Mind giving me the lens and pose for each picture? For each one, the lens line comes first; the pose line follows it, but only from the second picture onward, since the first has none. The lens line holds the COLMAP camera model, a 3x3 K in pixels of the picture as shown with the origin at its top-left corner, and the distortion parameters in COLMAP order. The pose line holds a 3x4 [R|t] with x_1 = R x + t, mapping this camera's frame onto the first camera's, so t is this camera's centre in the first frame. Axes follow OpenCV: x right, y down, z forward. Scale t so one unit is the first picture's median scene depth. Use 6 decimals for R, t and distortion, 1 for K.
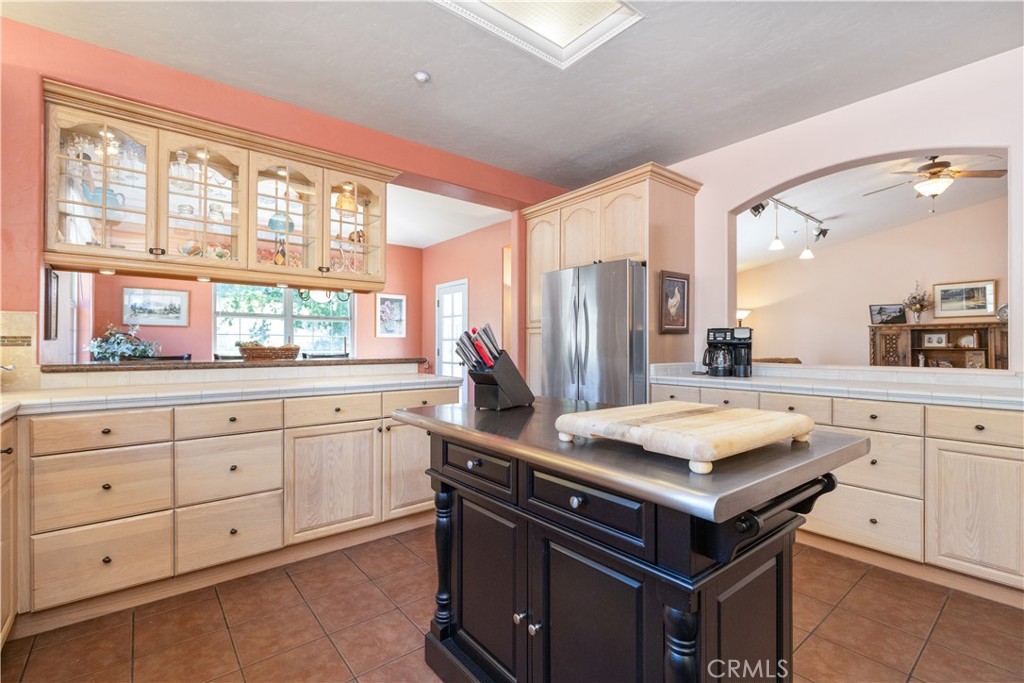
lens RADIAL K [[462.7, 0, 502.5], [0, 462.7, 346.3], [0, 0, 1]] dist [-0.000972, -0.000716]
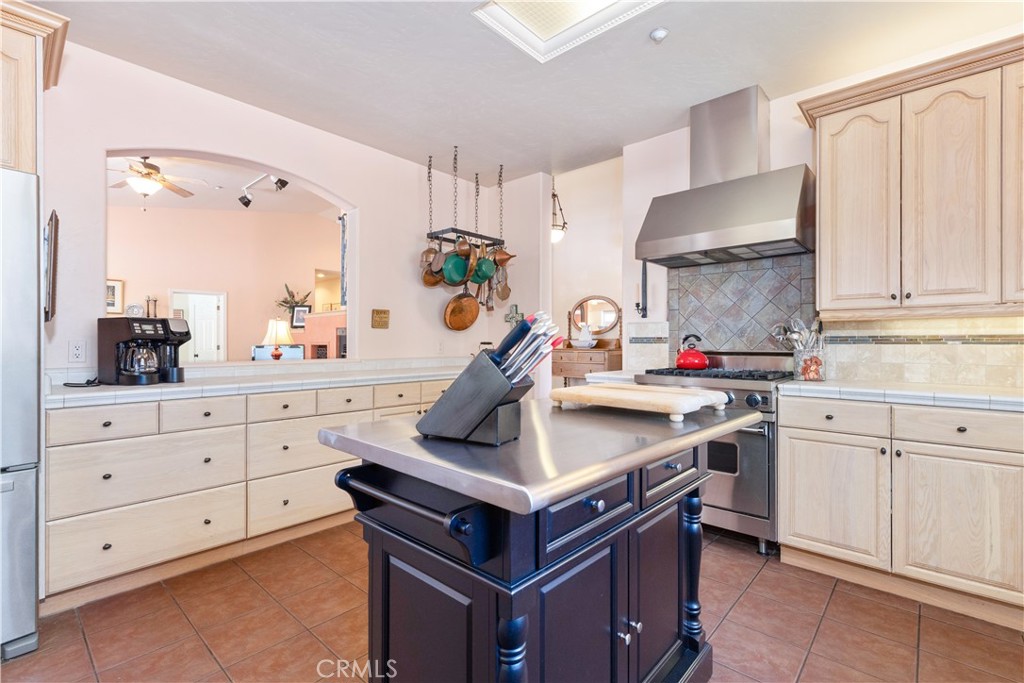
lens RADIAL K [[462.7, 0, 527.2], [0, 462.7, 342.9], [0, 0, 1]] dist [-0.000972, -0.000716]
pose [[-0.184280, -0.003591, 0.982867, -0.324791], [0.001066, 0.999992, 0.003853, -0.002349], [-0.982873, 0.001757, -0.184275, 0.516258]]
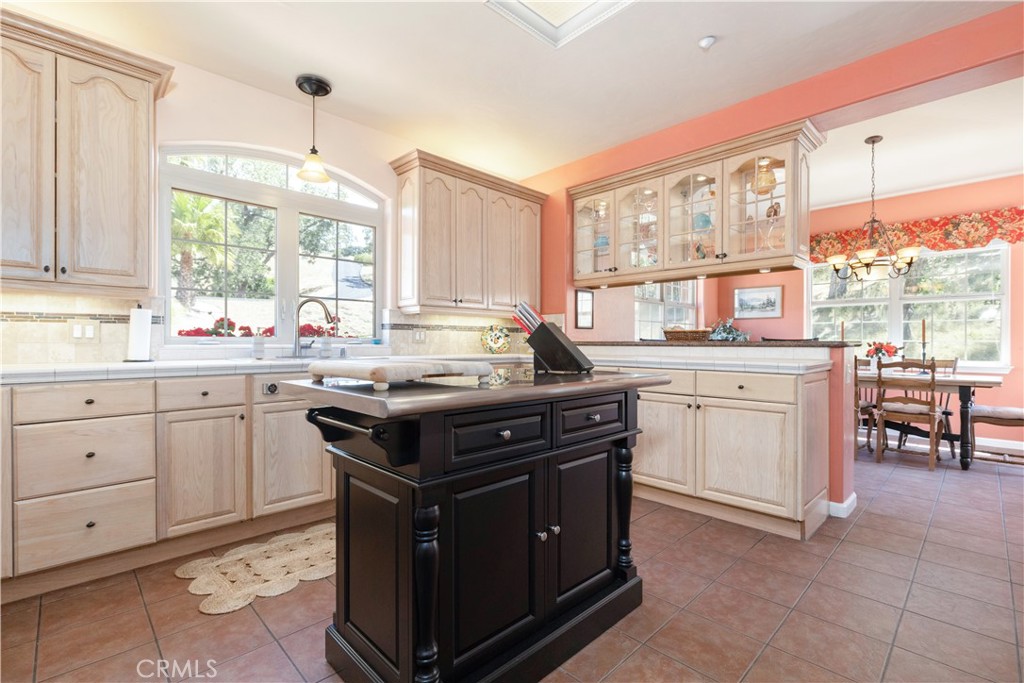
lens RADIAL K [[462.7, 0, 498.2], [0, 462.7, 345.2], [0, 0, 1]] dist [-0.000972, -0.000716]
pose [[0.103232, 0.009559, -0.994611, 0.586649], [-0.004662, 0.999947, 0.009126, 0.027501], [0.994646, 0.003695, 0.103271, 0.368408]]
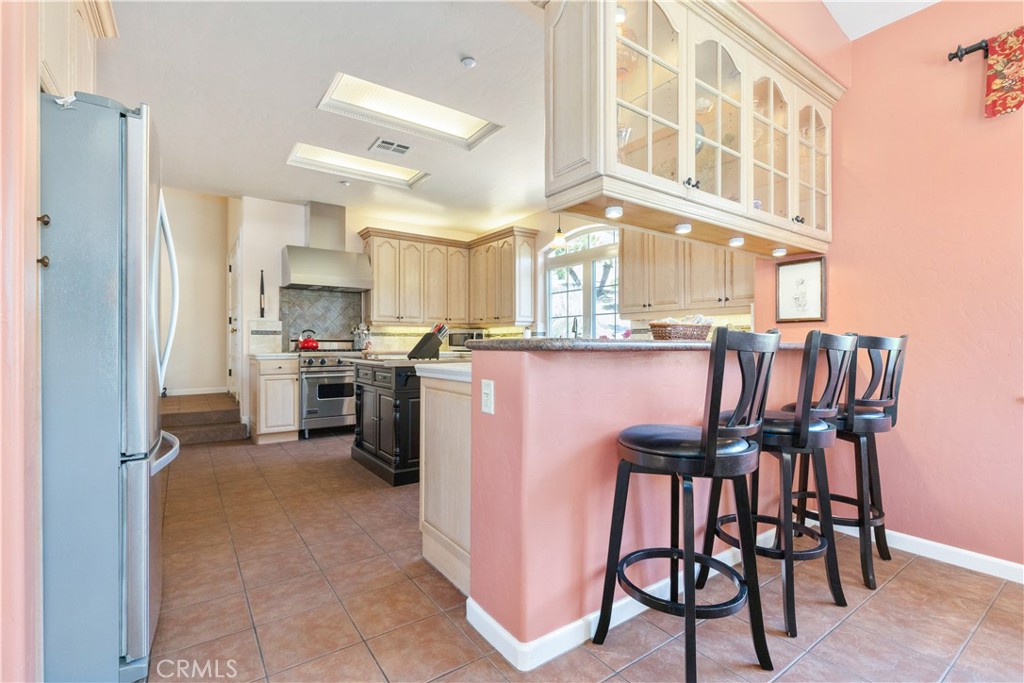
lens RADIAL K [[462.7, 0, 516.7], [0, 462.7, 343.9], [0, 0, 1]] dist [-0.000972, -0.000716]
pose [[-0.999727, -0.003729, 0.023059, -0.241555], [-0.003640, 0.999986, 0.003910, 0.024497], [-0.023074, 0.003825, -0.999726, 1.607340]]
